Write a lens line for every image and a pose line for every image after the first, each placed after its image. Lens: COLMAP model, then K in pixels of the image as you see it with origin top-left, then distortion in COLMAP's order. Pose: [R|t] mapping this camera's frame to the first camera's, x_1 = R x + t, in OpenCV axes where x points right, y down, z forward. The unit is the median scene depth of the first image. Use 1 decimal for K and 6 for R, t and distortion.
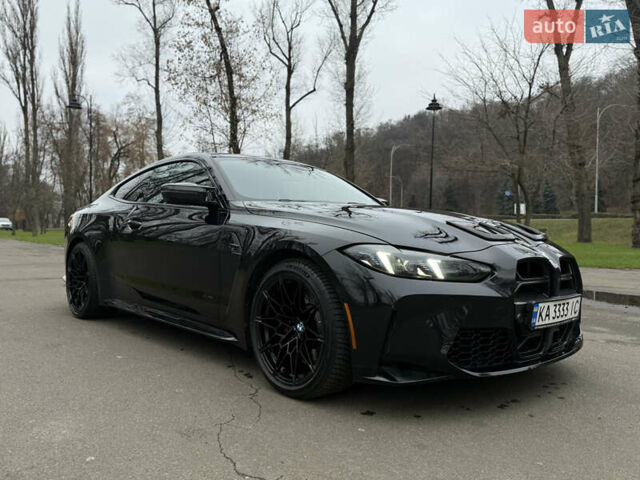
lens RADIAL K [[526.7, 0, 322.7], [0, 526.7, 241.6], [0, 0, 1]] dist [0.038936, -0.056814]
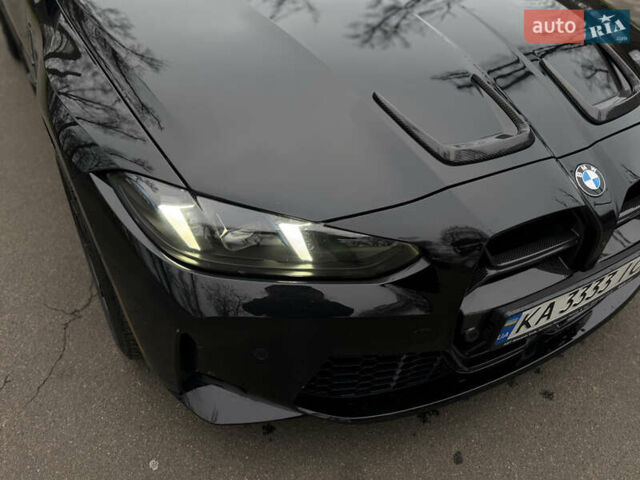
lens RADIAL K [[526.7, 0, 318.2], [0, 526.7, 237.8], [0, 0, 1]] dist [0.038936, -0.056814]
pose [[0.973773, 0.133493, -0.184243, 0.283262], [0.003295, 0.801424, 0.598087, -0.200701], [0.227497, -0.583009, 0.779965, 0.576243]]
